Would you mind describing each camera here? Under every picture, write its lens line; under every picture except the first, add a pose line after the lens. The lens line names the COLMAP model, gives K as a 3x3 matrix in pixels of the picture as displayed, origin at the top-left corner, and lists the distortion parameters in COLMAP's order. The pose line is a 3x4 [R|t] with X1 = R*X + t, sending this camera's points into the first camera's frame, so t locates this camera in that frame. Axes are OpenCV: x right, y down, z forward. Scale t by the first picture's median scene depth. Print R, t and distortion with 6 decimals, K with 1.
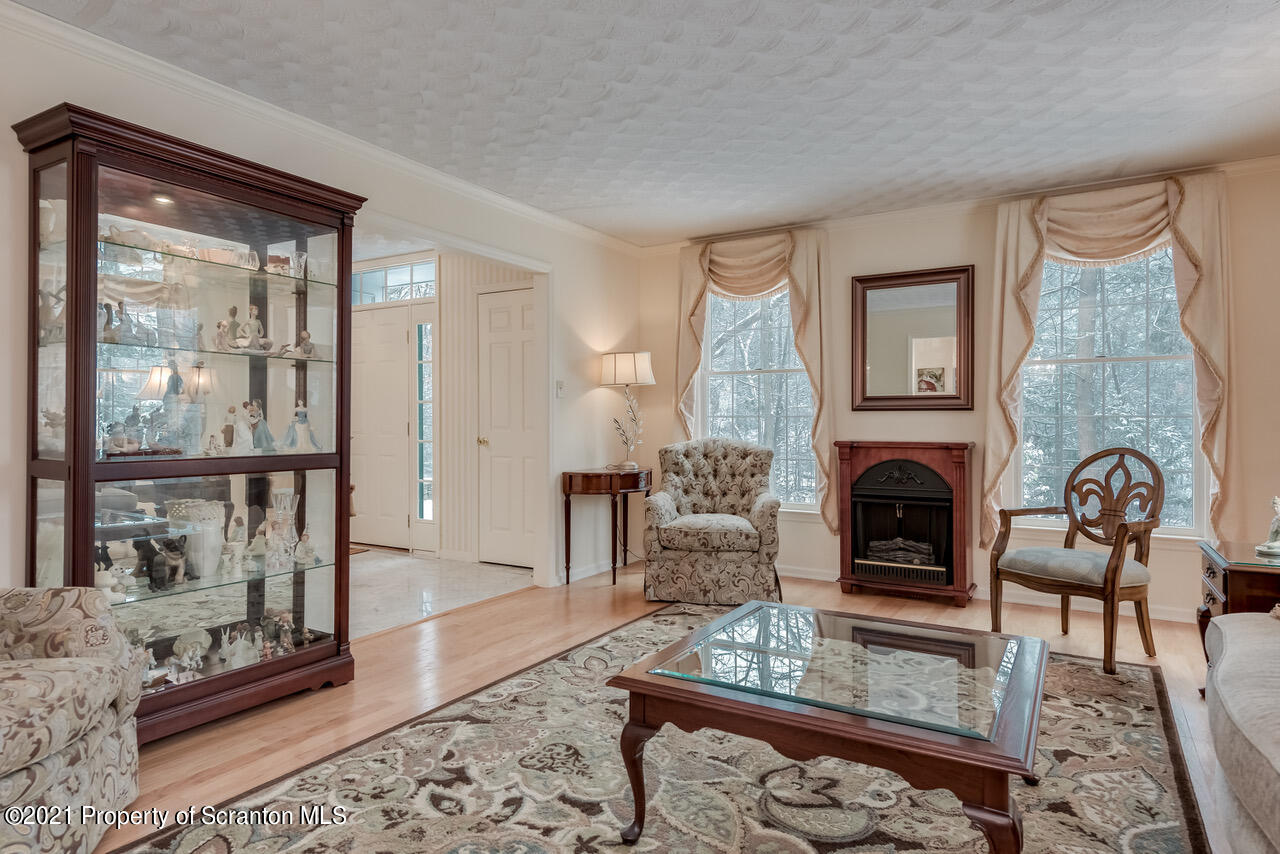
lens RADIAL K [[732.0, 0, 645.1], [0, 732.0, 418.1], [0, 0, 1]] dist [0.003883, -0.000329]
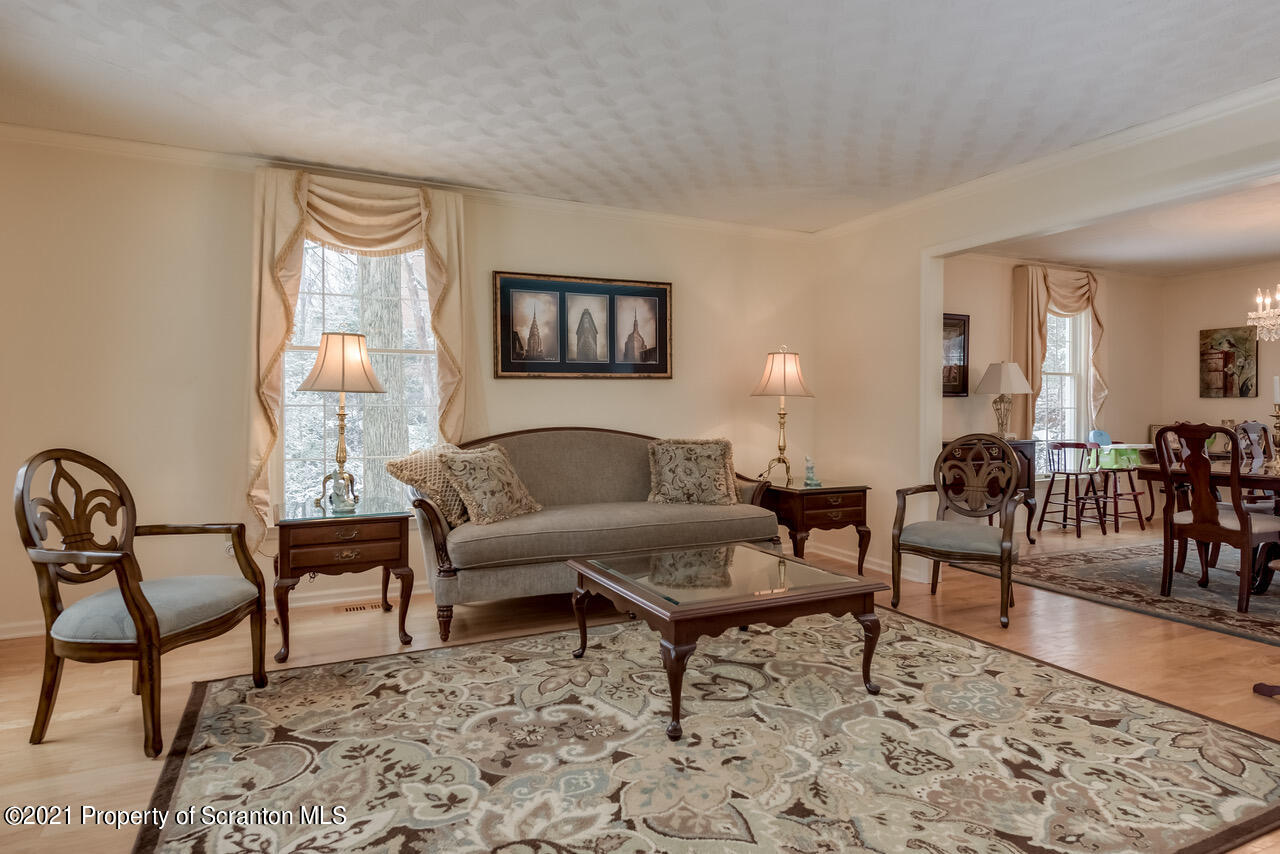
lens RADIAL K [[732.0, 0, 644.3], [0, 732.0, 425.4], [0, 0, 1]] dist [0.003883, -0.000329]
pose [[-0.838072, -0.013744, 0.545387, -0.367843], [0.002132, 0.999592, 0.028467, -0.004516], [-0.545556, 0.025020, -0.837701, 2.111375]]
